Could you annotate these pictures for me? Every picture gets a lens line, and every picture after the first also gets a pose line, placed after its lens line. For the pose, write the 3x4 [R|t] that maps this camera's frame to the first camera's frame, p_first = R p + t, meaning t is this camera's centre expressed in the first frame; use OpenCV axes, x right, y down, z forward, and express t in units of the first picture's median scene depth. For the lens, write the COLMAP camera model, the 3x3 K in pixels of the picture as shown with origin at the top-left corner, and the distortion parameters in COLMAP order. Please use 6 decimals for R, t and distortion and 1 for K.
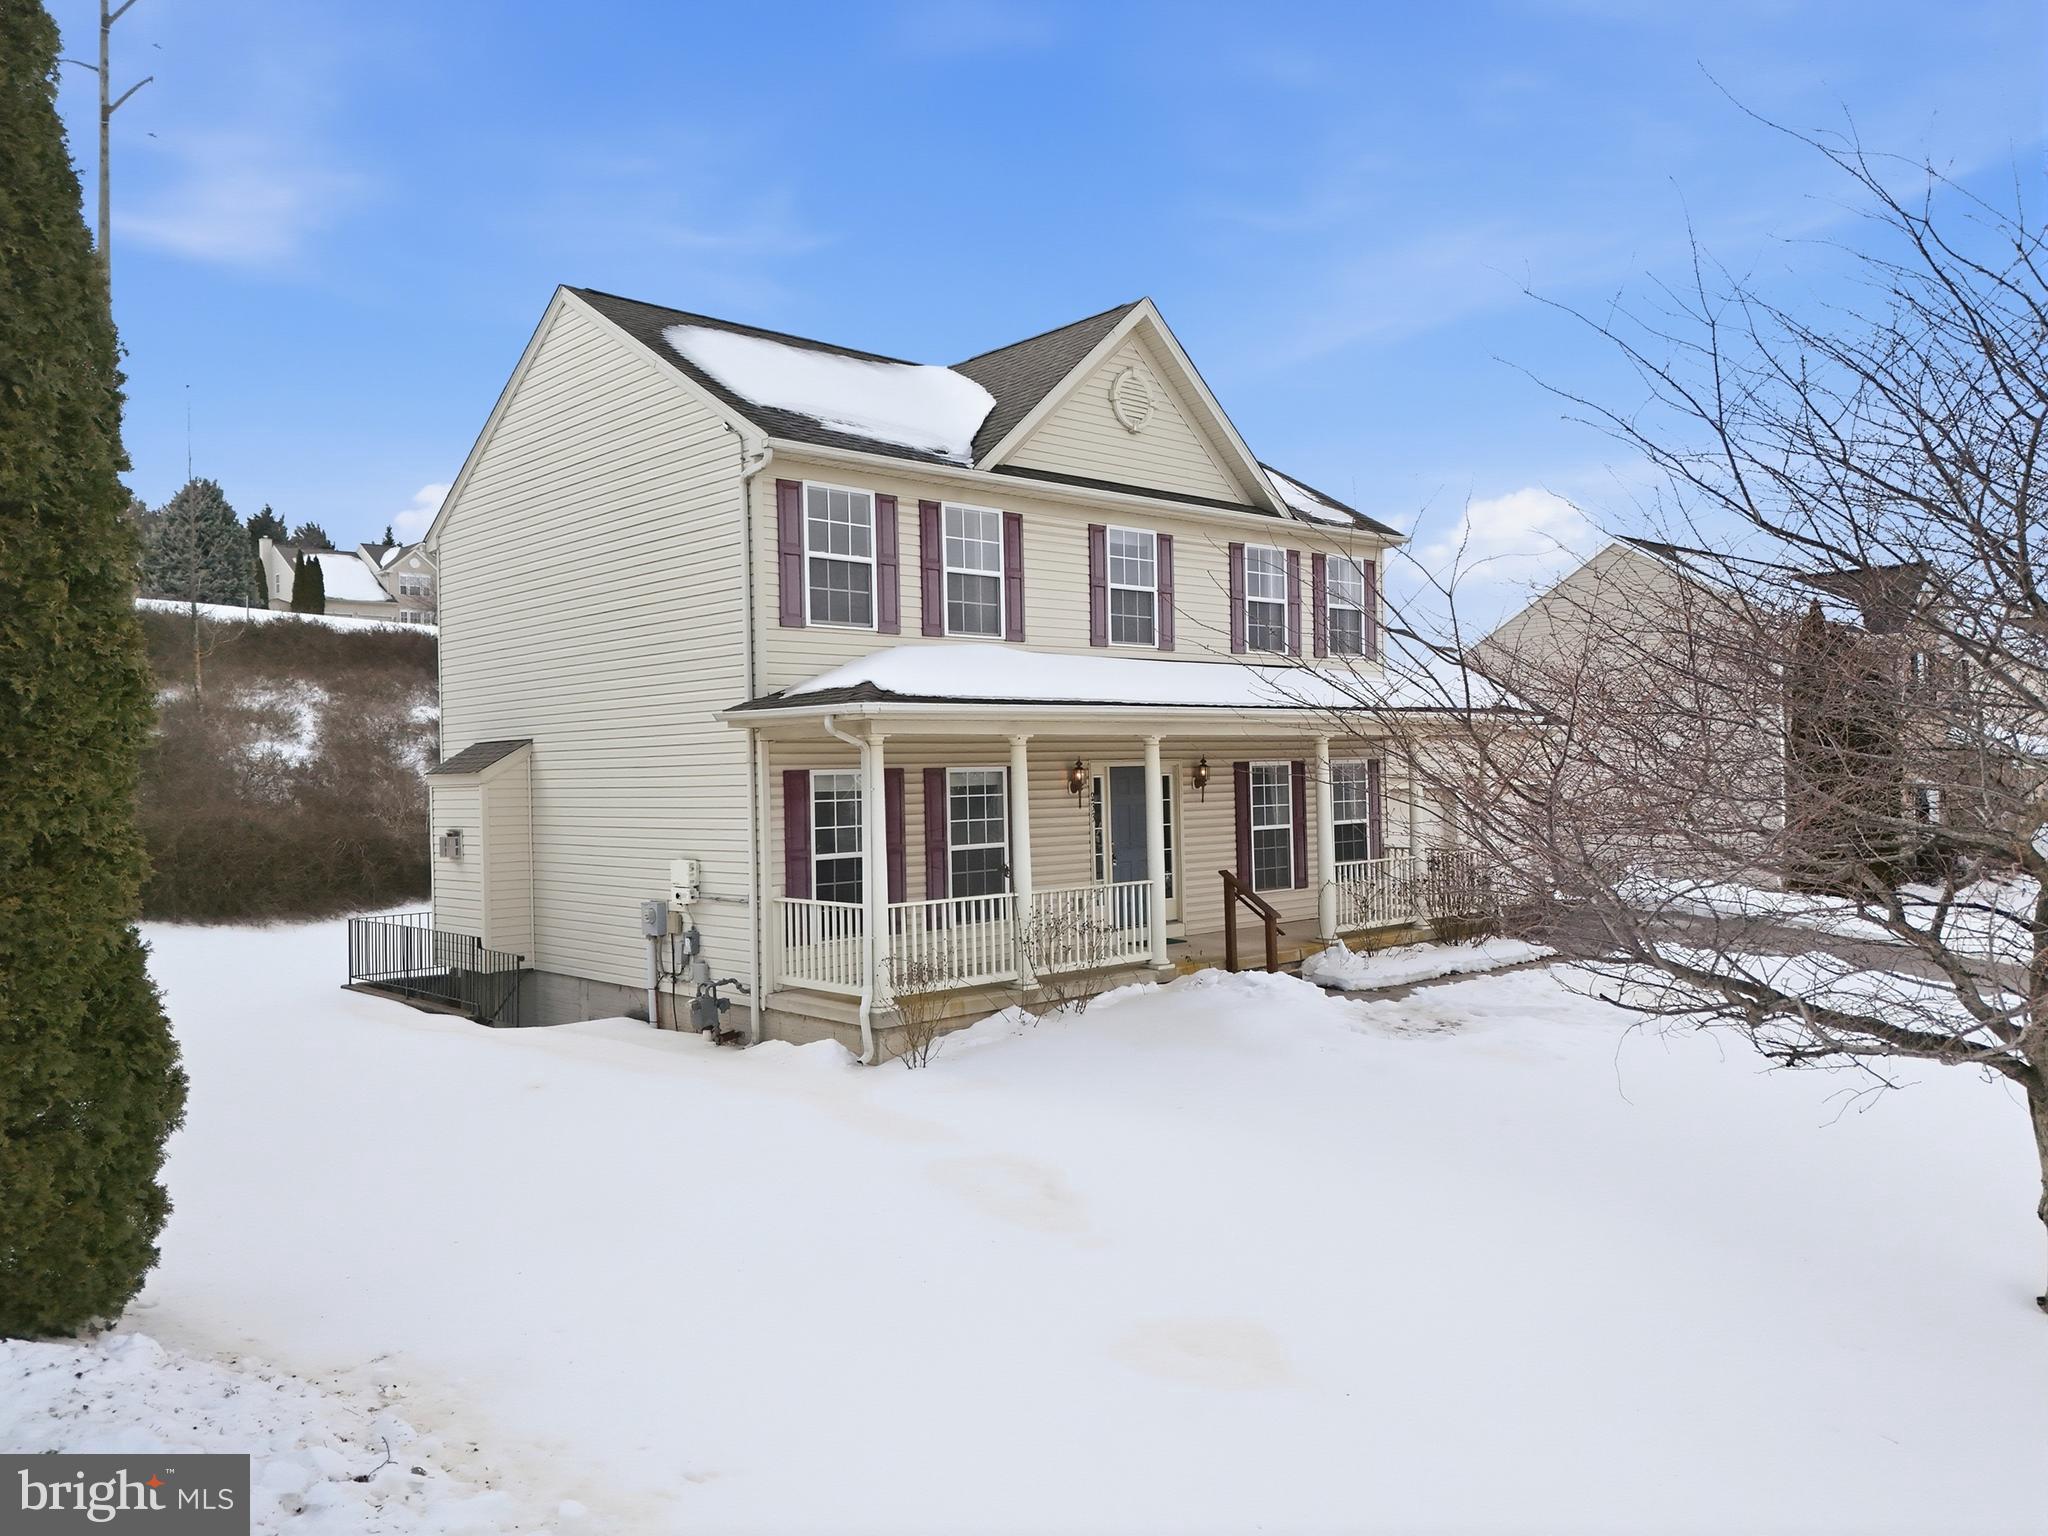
lens RADIAL K [[1499.0, 0, 1008.9], [0, 1499.0, 762.3], [0, 0, 1]] dist [0.073501, -0.059433]
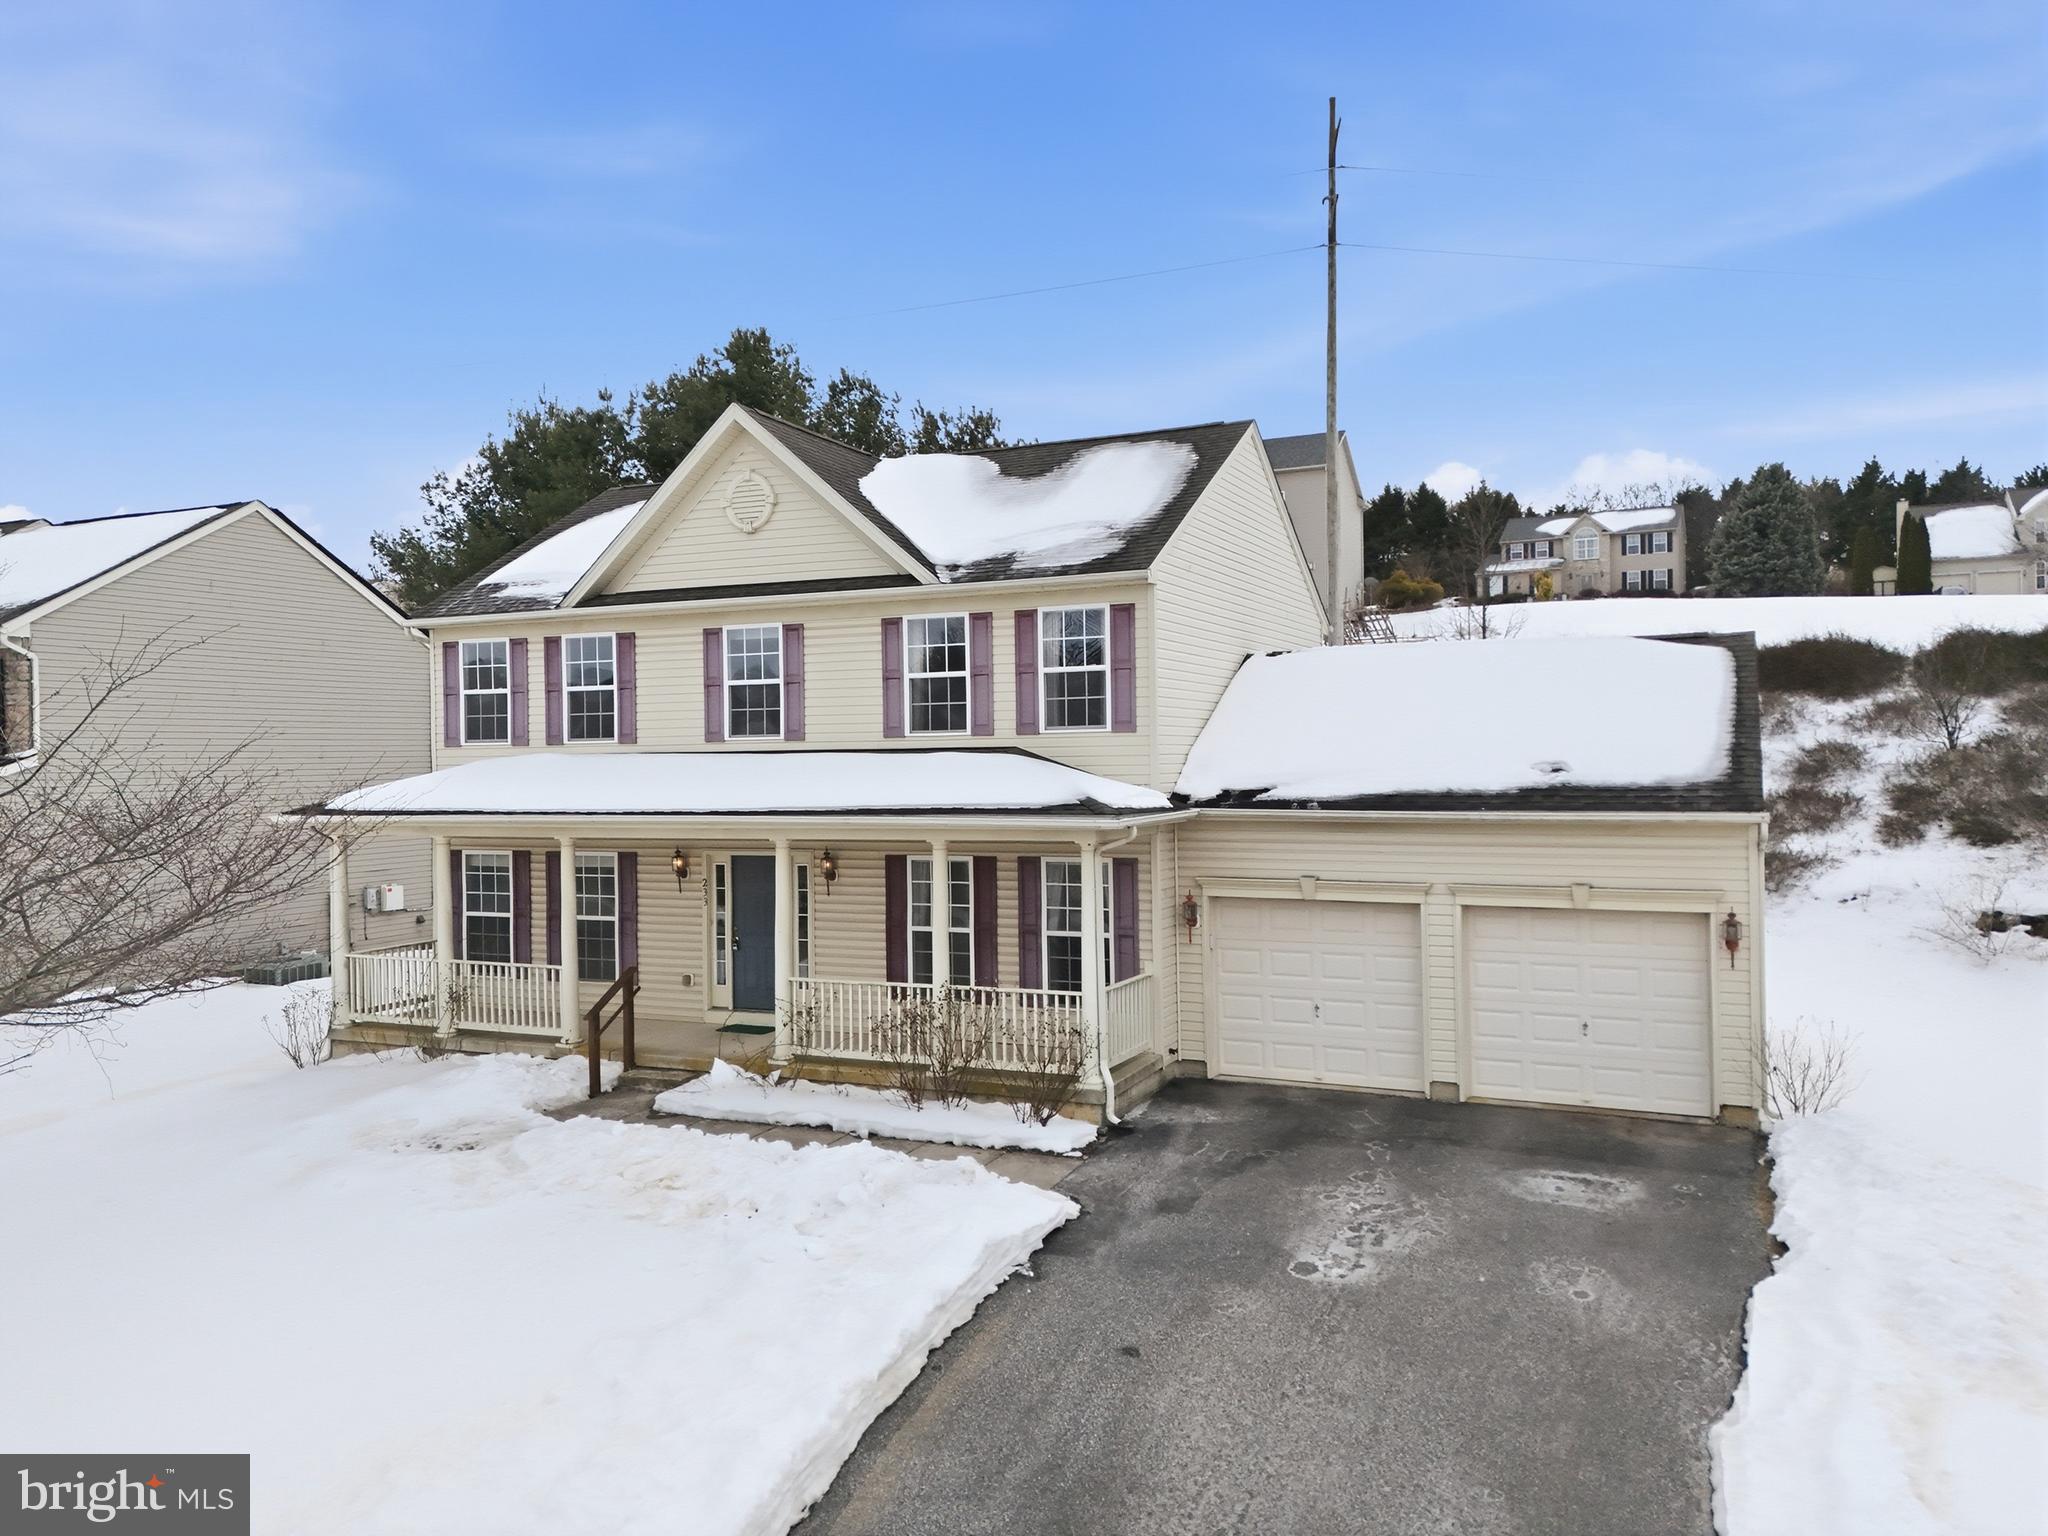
lens RADIAL K [[1499.0, 0, 1036.6], [0, 1499.0, 752.2], [0, 0, 1]] dist [0.073501, -0.059433]
pose [[0.394329, 0.011656, -0.918896, 1.225058], [0.011190, 0.999785, 0.017484, -0.093107], [0.918901, -0.017177, 0.394113, 0.852368]]
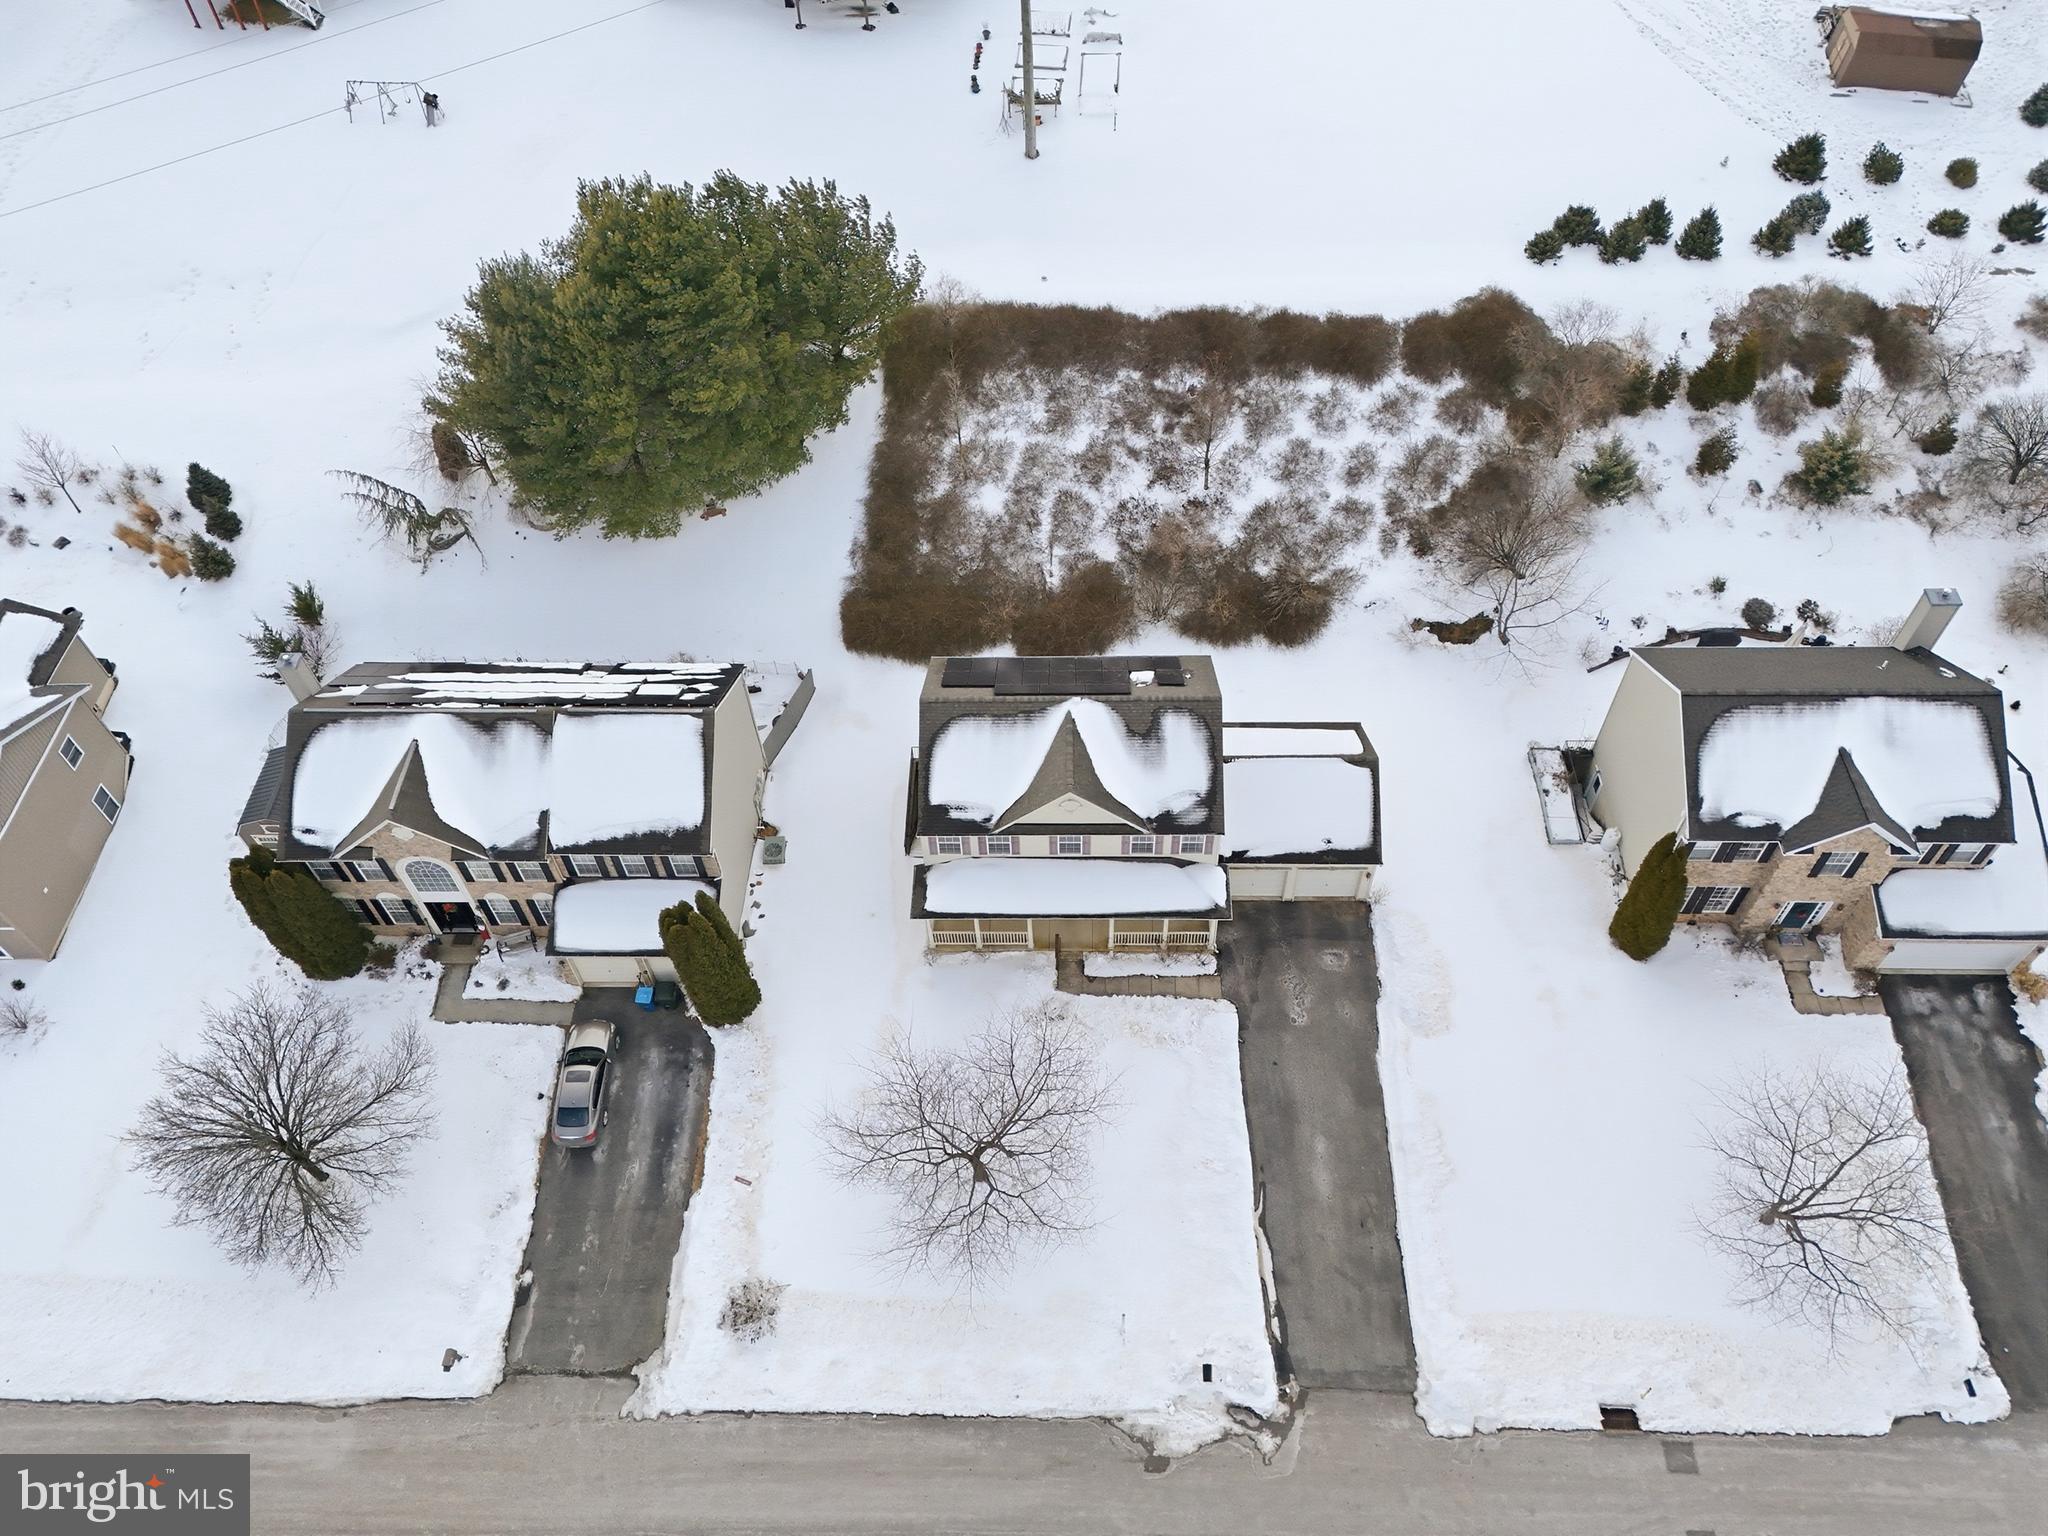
lens RADIAL K [[1499.0, 0, 1022.7], [0, 1499.0, 761.4], [0, 0, 1]] dist [0.073501, -0.059433]
pose [[0.725584, 0.540944, -0.425332, 1.303358], [0.017213, 0.603634, 0.797075, -2.831139], [0.687918, -0.585667, 0.428676, -0.256589]]
